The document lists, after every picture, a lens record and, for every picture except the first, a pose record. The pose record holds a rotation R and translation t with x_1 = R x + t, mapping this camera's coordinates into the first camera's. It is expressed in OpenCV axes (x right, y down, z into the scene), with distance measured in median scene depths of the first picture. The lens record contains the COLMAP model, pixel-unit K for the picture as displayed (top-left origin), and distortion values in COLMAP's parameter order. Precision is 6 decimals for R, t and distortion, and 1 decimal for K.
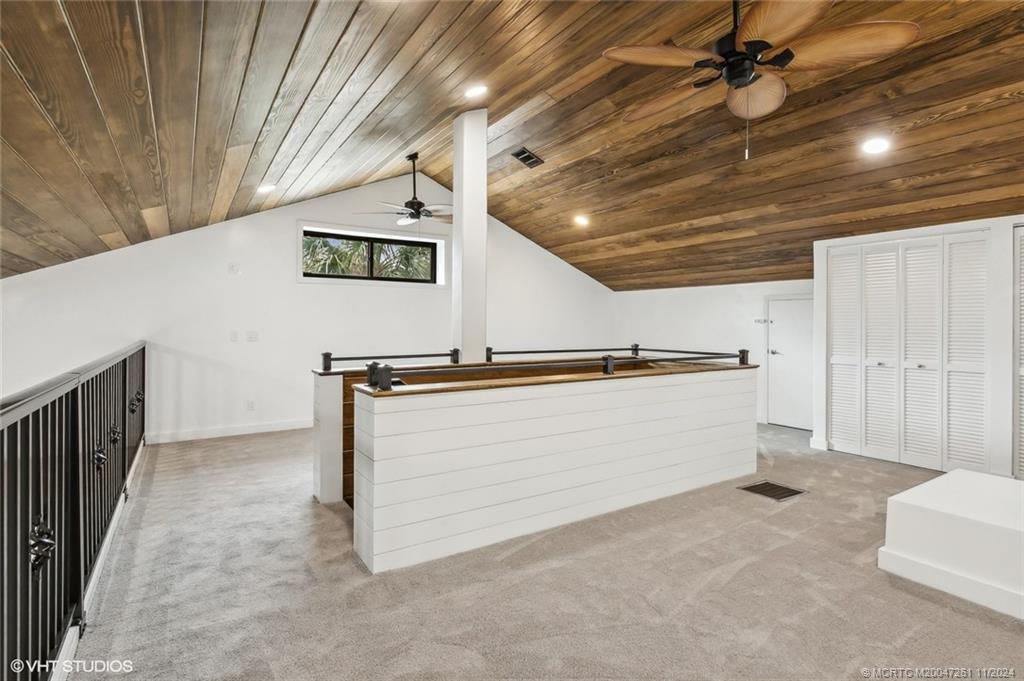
lens RADIAL K [[493.7, 0, 508.7], [0, 493.7, 321.1], [0, 0, 1]] dist [0.000554, 0.000335]
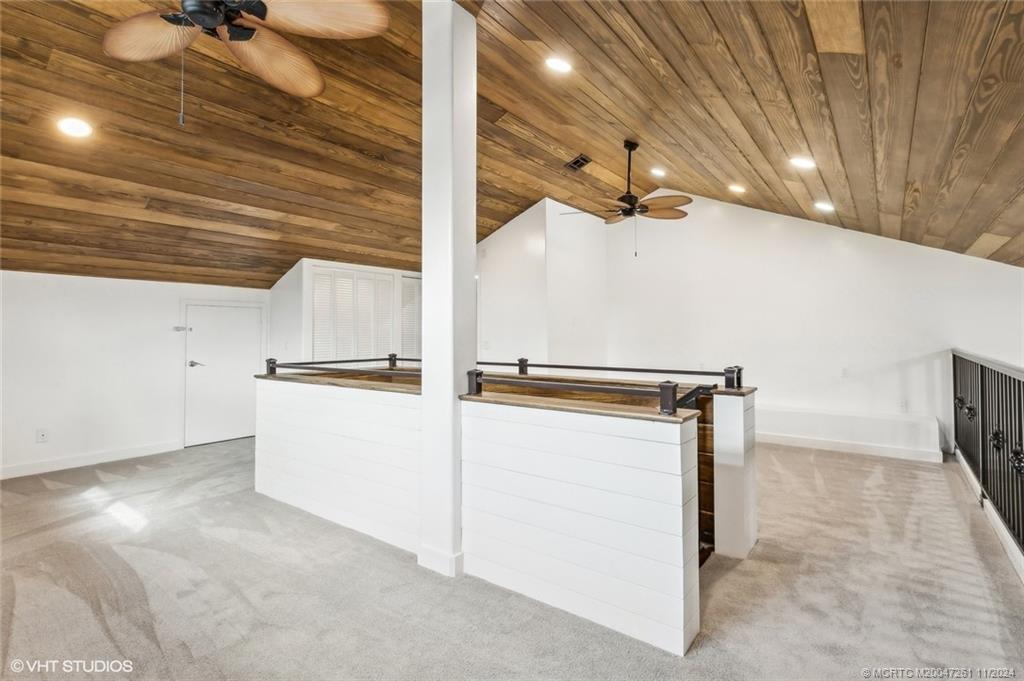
lens RADIAL K [[493.7, 0, 508.7], [0, 493.7, 321.1], [0, 0, 1]] dist [0.000554, 0.000335]
pose [[-0.326809, 0.019213, 0.944895, -0.551302], [-0.003788, 0.999759, -0.021638, 0.003620], [-0.945083, -0.010650, -0.326657, 0.868707]]
